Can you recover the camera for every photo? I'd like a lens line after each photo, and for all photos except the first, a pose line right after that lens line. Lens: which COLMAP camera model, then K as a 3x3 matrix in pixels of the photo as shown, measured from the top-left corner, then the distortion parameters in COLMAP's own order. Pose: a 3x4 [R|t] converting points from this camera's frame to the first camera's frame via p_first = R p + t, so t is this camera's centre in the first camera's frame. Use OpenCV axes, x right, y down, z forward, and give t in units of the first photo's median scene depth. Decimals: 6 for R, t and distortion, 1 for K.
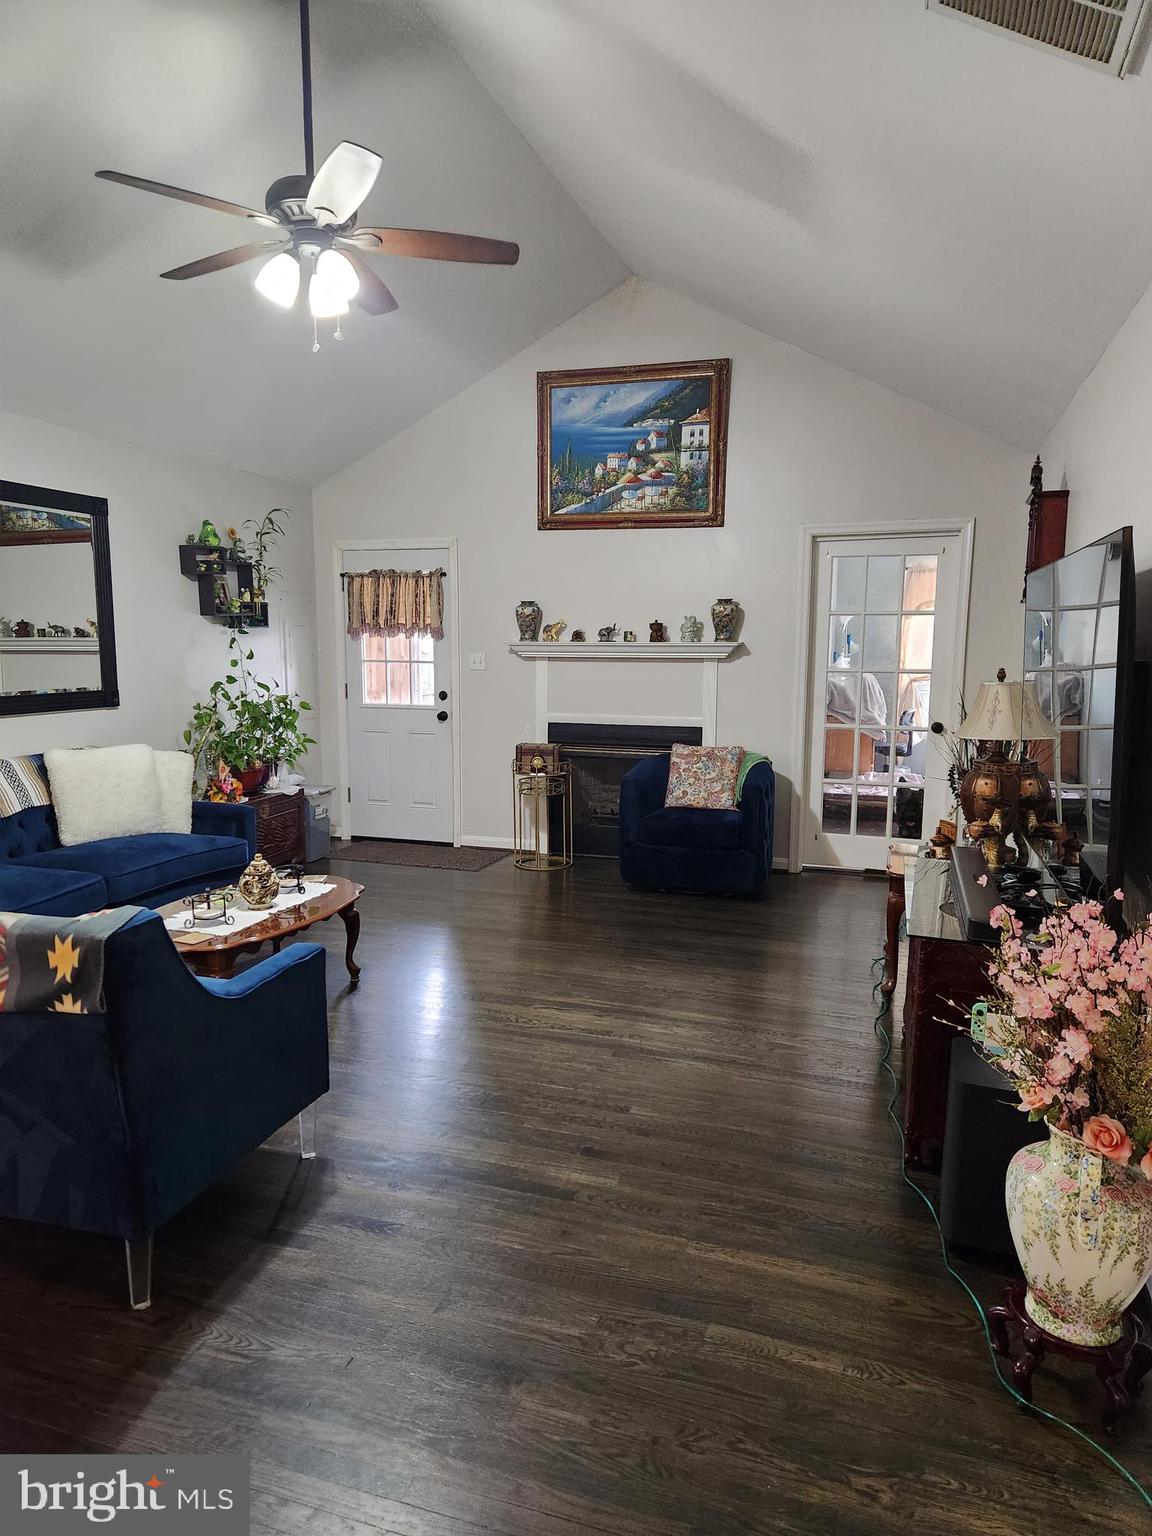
lens RADIAL K [[1036.4, 0, 576.0], [0, 1036.4, 768.0], [0, 0, 1]] dist [0.089698, -0.104603]
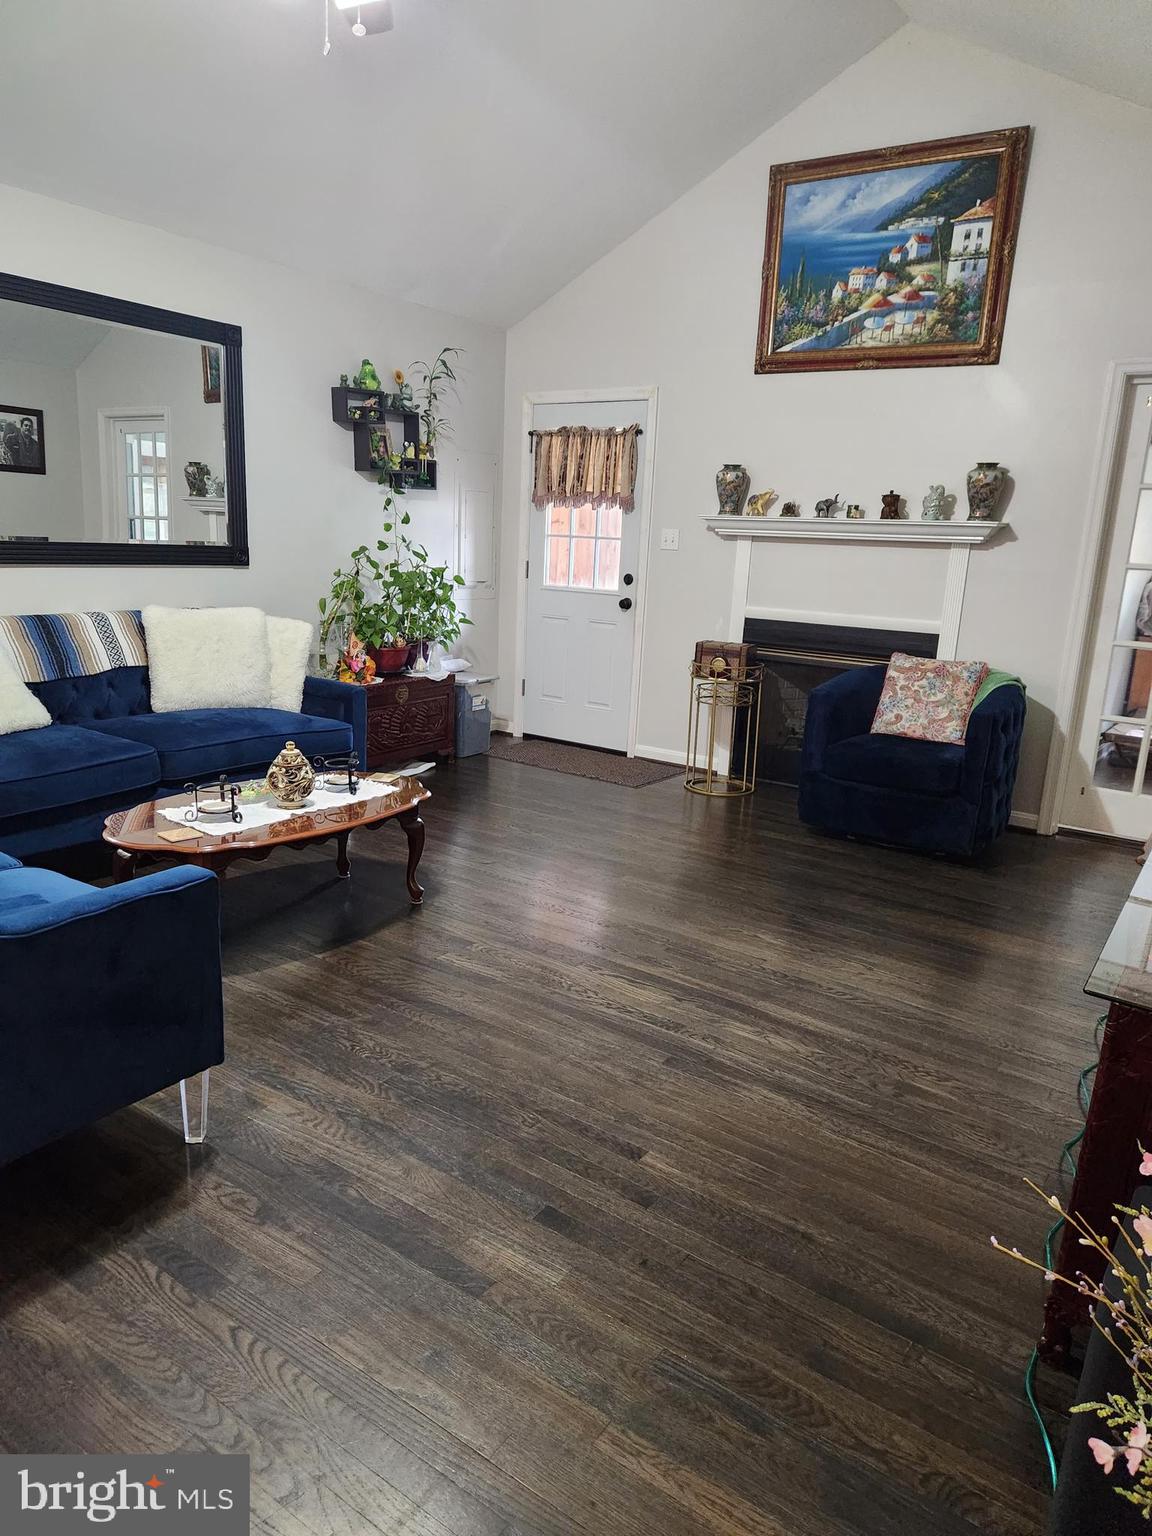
lens RADIAL K [[1036.4, 0, 576.0], [0, 1036.4, 768.0], [0, 0, 1]] dist [0.089698, -0.104603]
pose [[0.955973, 0.101596, -0.275307, 0.090428], [-0.076723, 0.992056, 0.099687, 0.002414], [0.283248, -0.074176, 0.956174, 0.175705]]
